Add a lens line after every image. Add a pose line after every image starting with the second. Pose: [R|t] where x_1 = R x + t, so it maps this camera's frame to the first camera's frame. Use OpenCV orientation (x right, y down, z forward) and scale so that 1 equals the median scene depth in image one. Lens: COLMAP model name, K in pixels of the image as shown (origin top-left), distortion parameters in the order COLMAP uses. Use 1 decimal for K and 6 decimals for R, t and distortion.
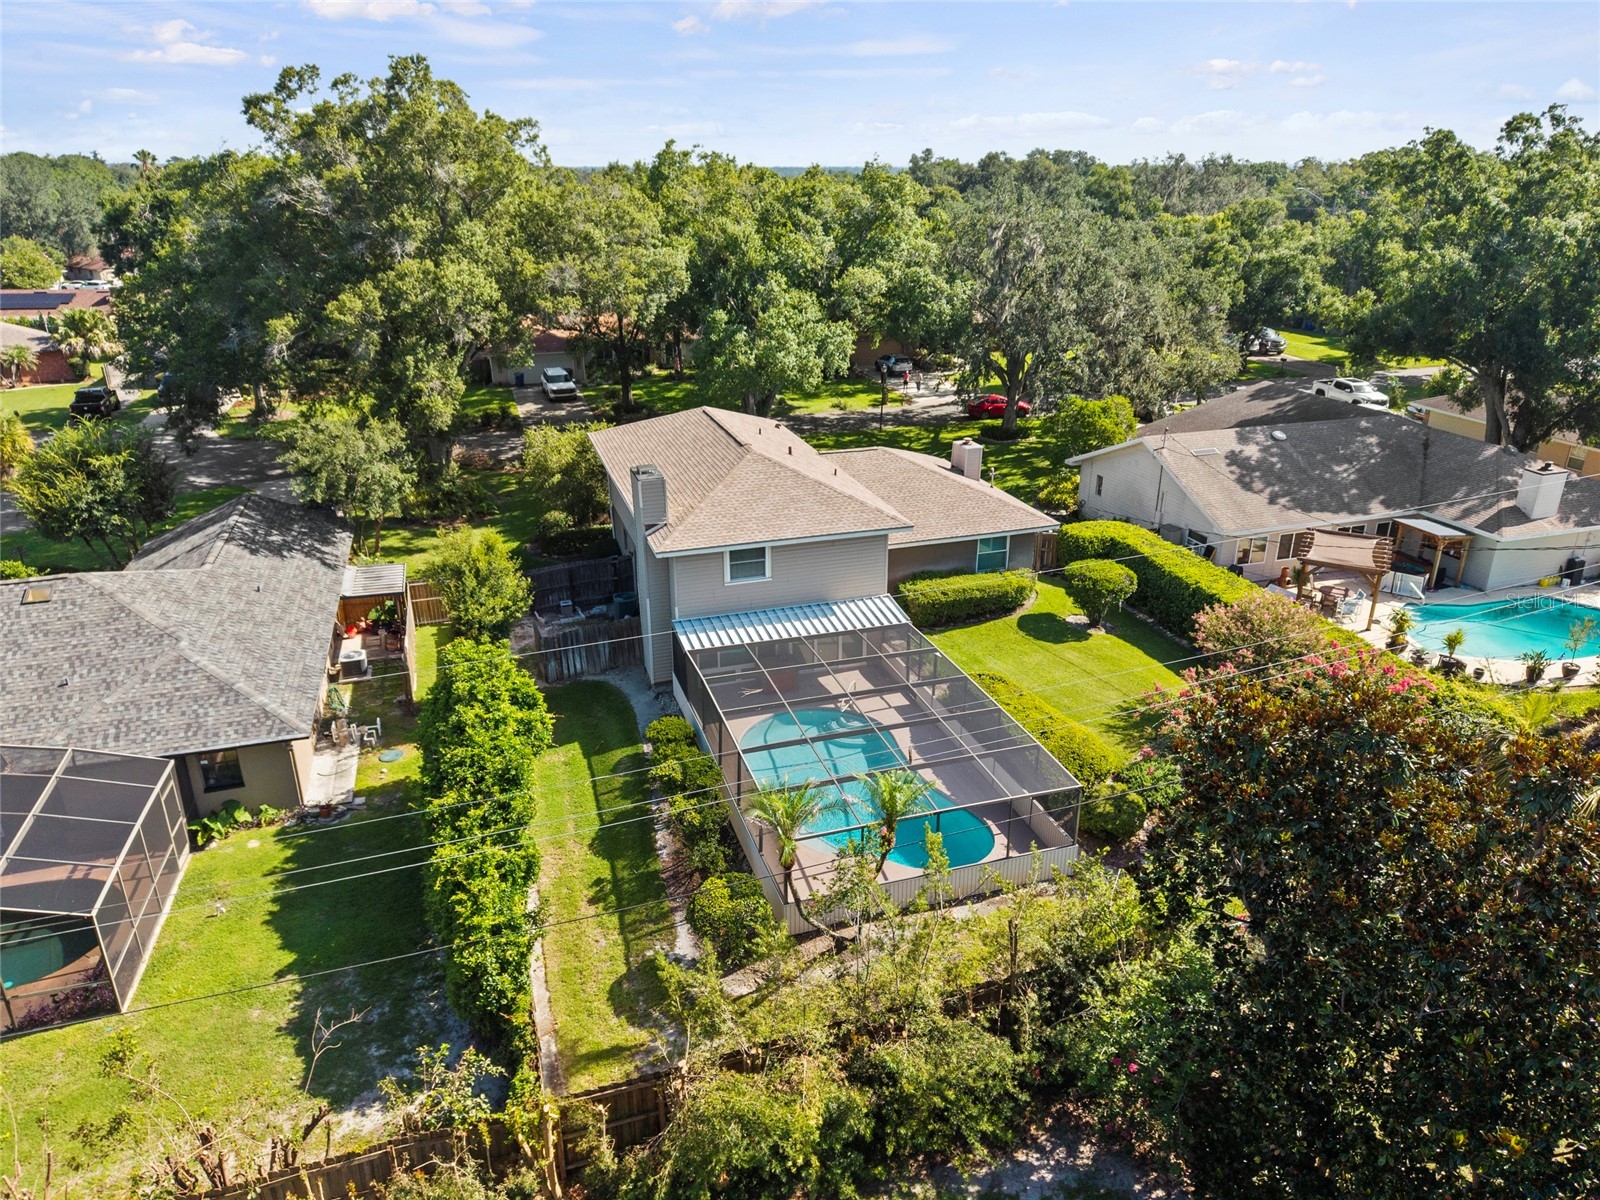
lens RADIAL K [[1072.9, 0, 803.4], [0, 1072.9, 597.1], [0, 0, 1]] dist [0.017975, -0.014813]
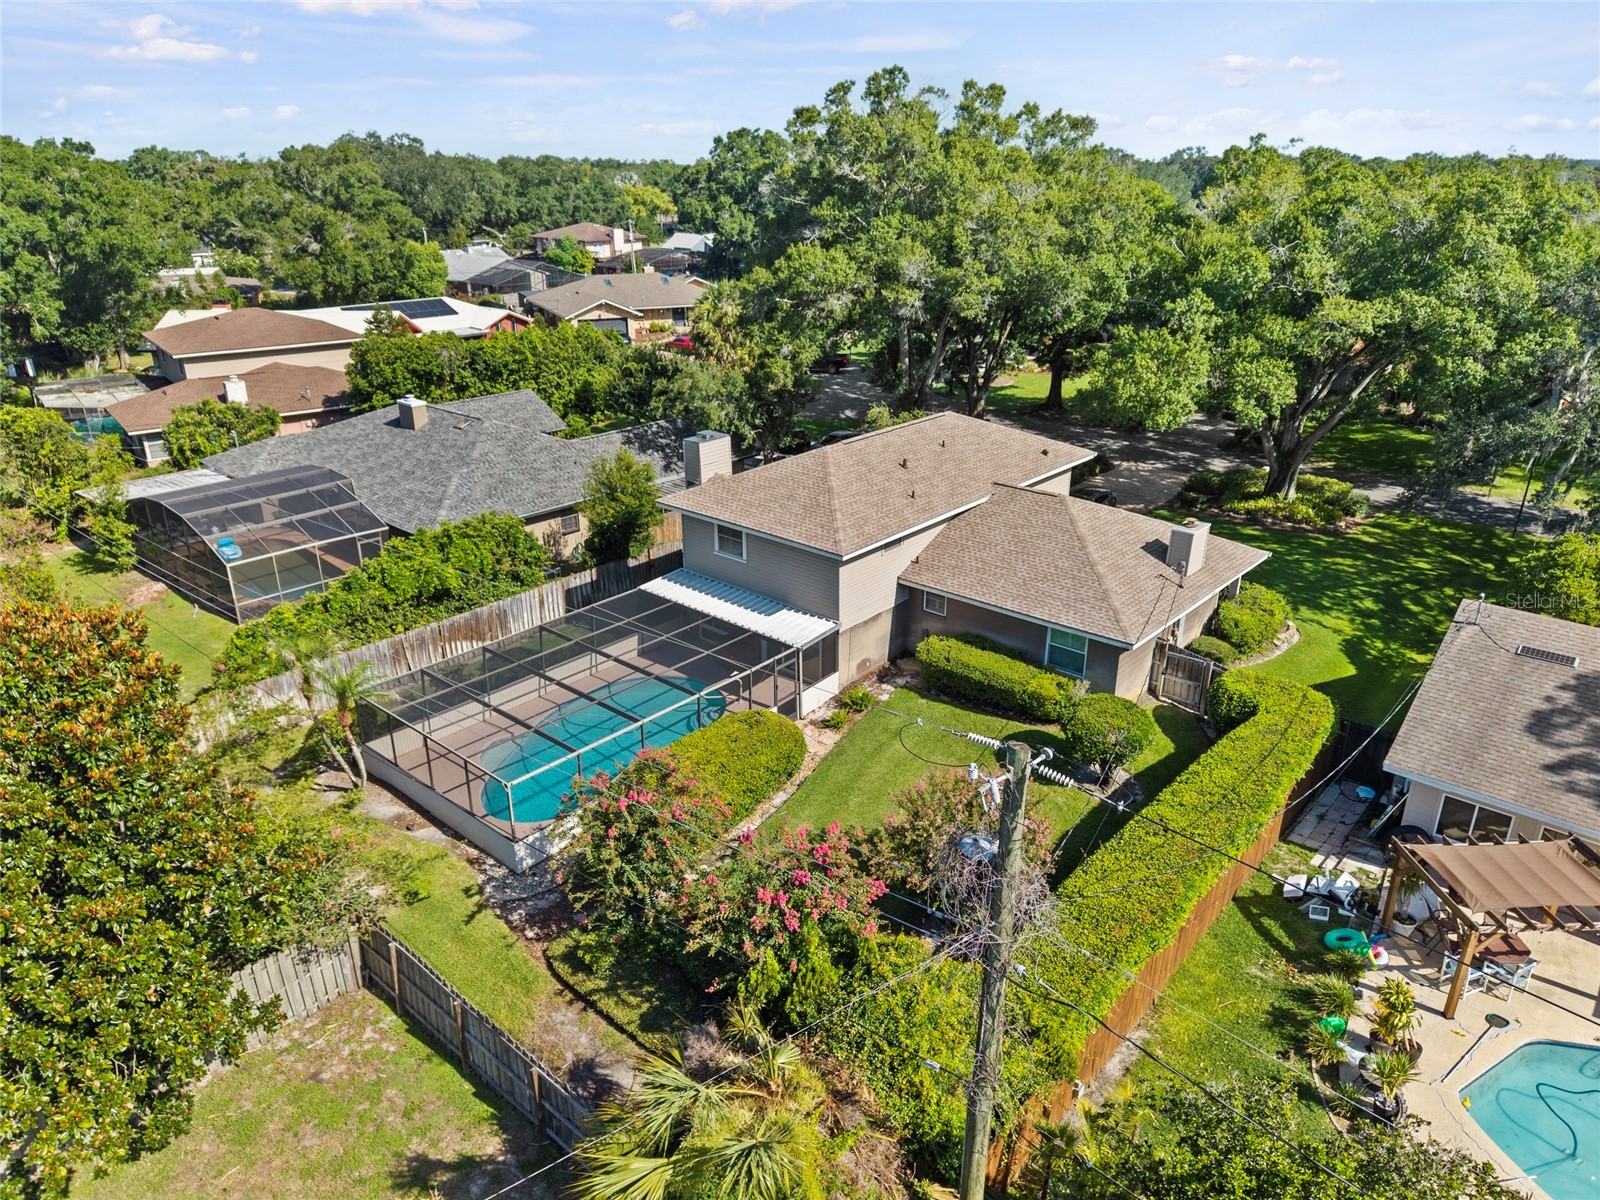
lens RADIAL K [[1072.9, 0, 803.4], [0, 1072.9, 597.1], [0, 0, 1]] dist [0.017975, -0.014813]
pose [[0.514533, 0.324173, -0.793831, 0.833541], [-0.321183, 0.931246, 0.172110, -0.181827], [0.795045, 0.166409, 0.583276, 0.441023]]
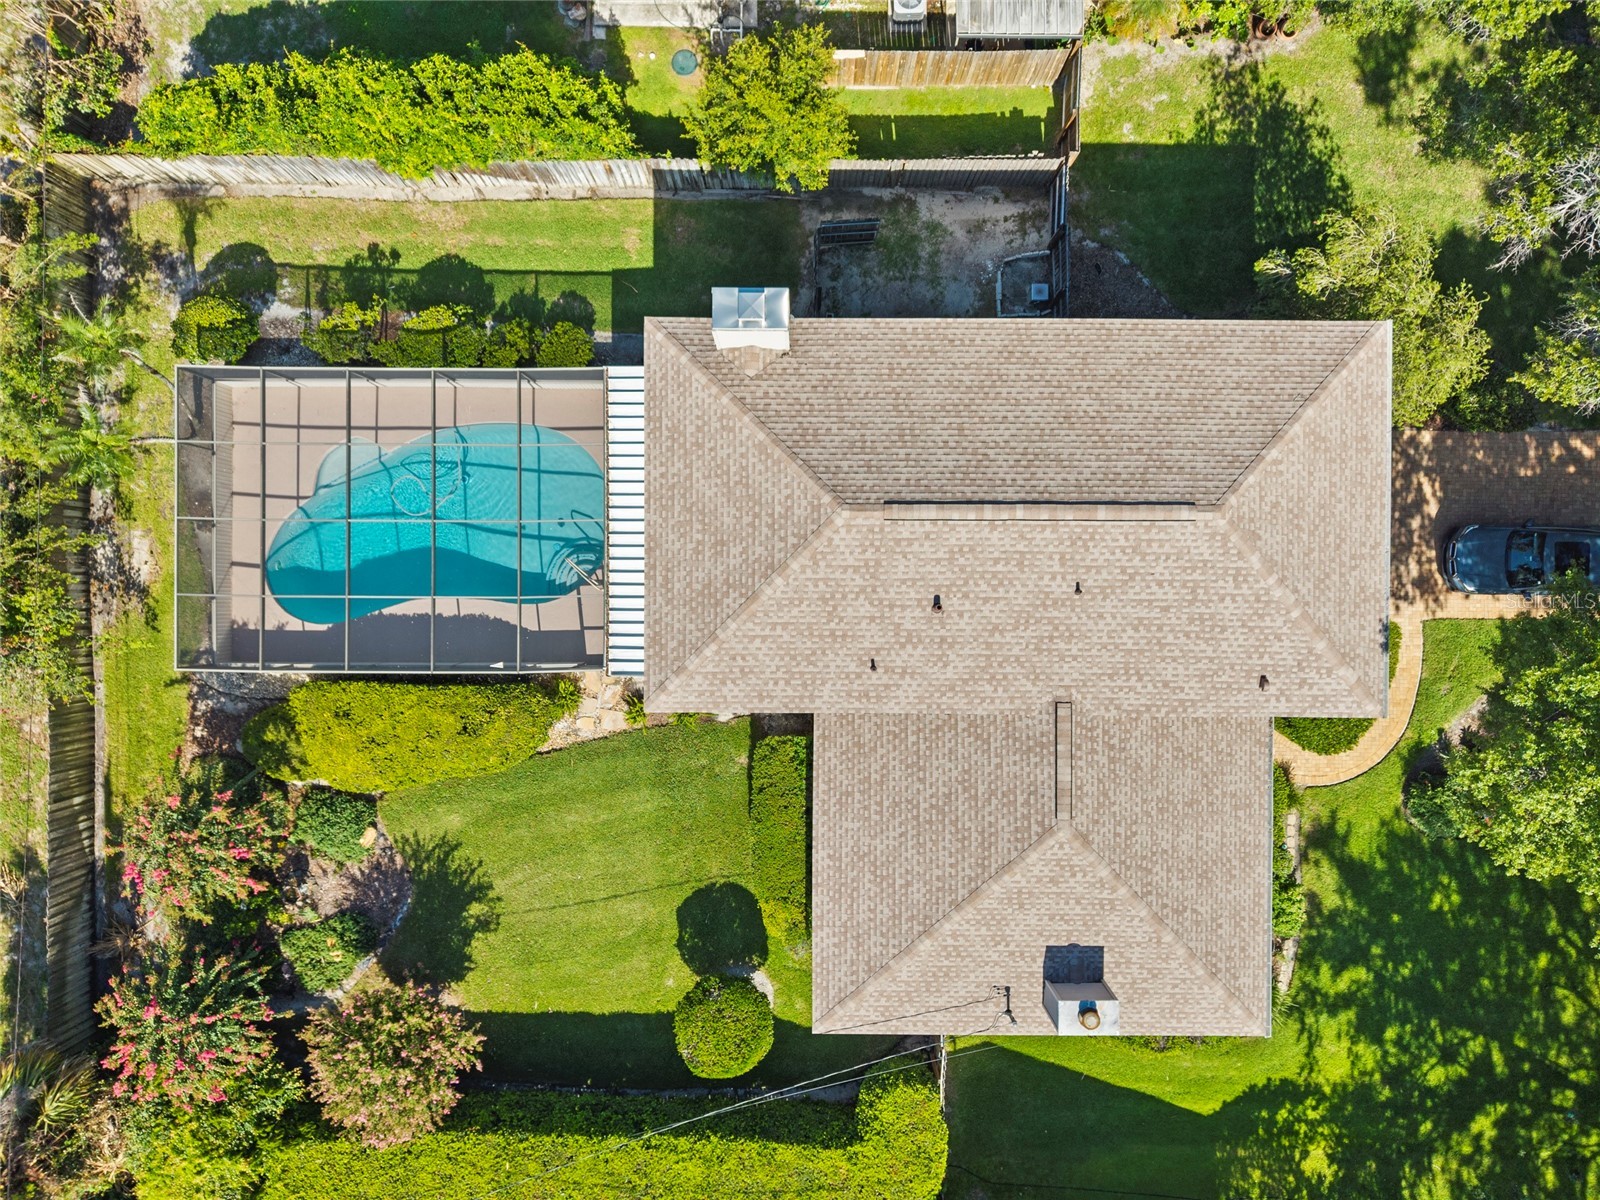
lens RADIAL K [[1072.9, 0, 803.4], [0, 1072.9, 597.1], [0, 0, 1]] dist [0.017975, -0.014813]
pose [[-0.309014, 0.951042, 0.005317, 0.002505], [-0.354522, -0.120376, 0.927267, -0.715073], [0.882510, 0.284654, 0.374364, 0.819021]]
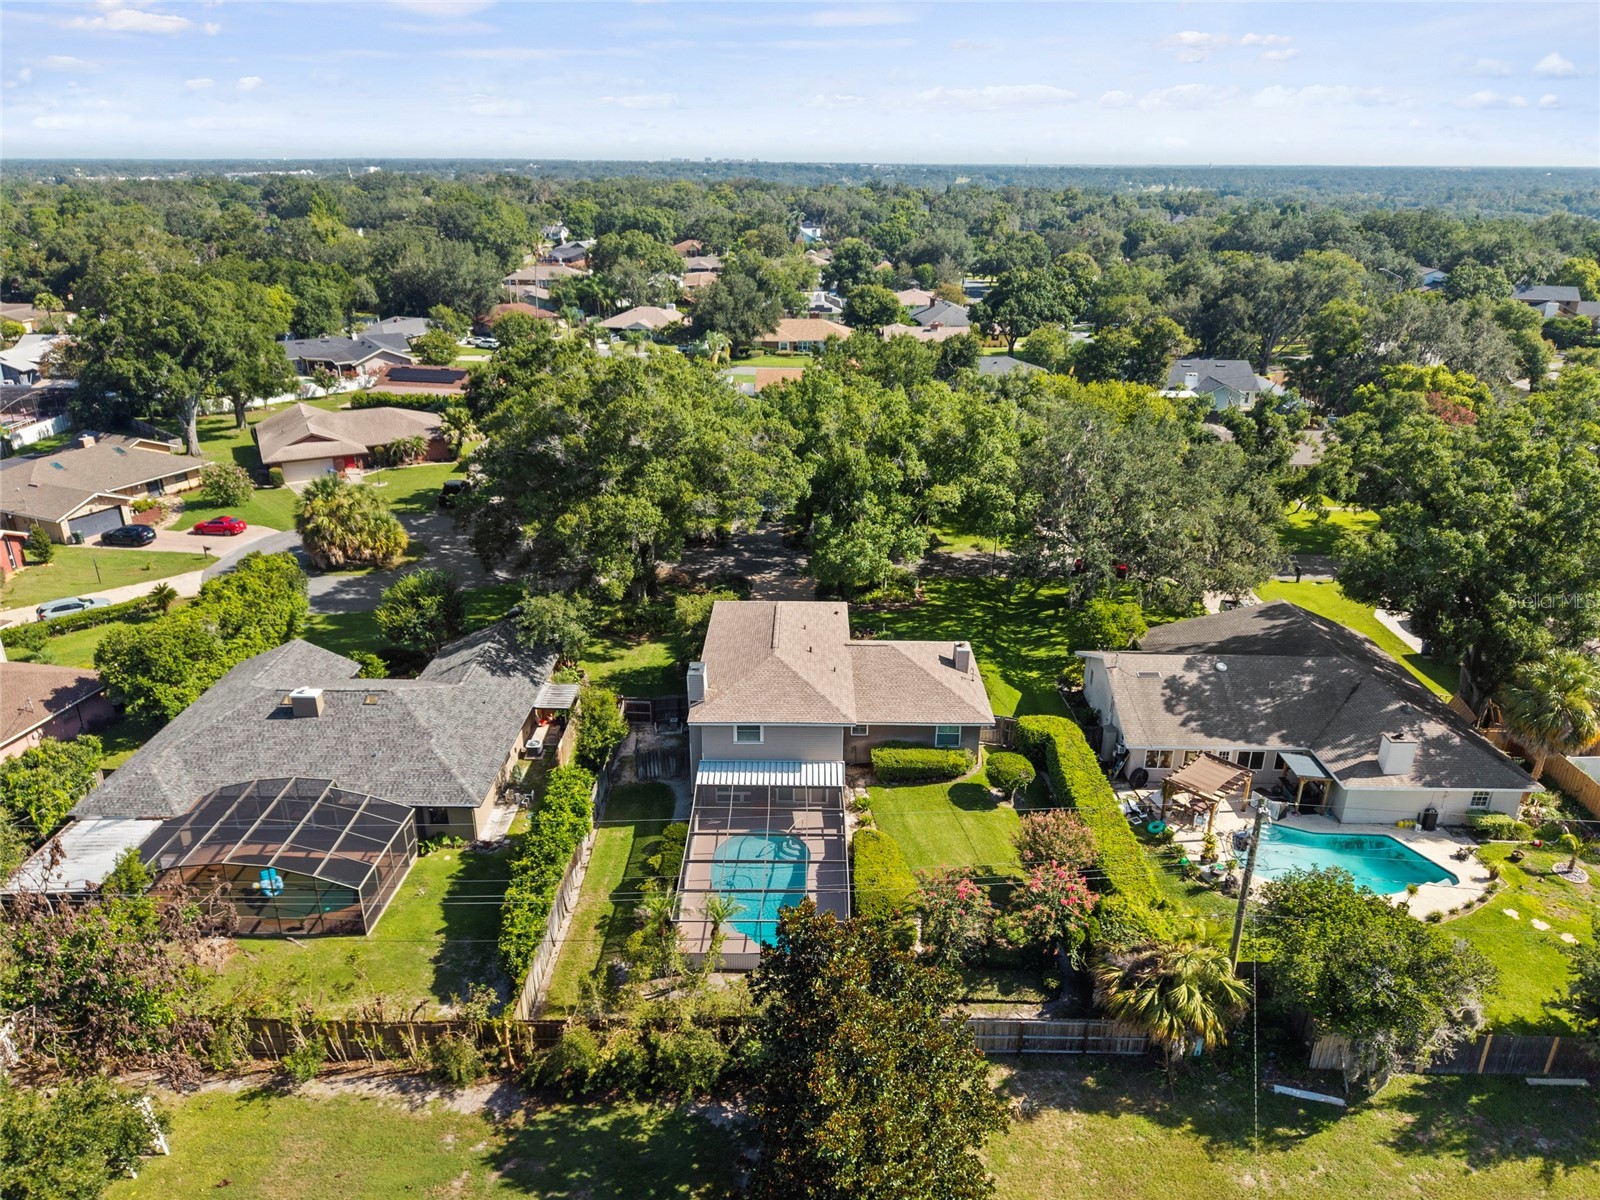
lens RADIAL K [[1077.5, 0, 802.9], [0, 1077.5, 596.0], [0, 0, 1]] dist [0.030330, -0.039225]
pose [[0.949782, 0.123601, -0.287467, 0.455840], [-0.123667, 0.992160, 0.018003, -0.270215], [0.287438, 0.018451, 0.957621, -0.515980]]
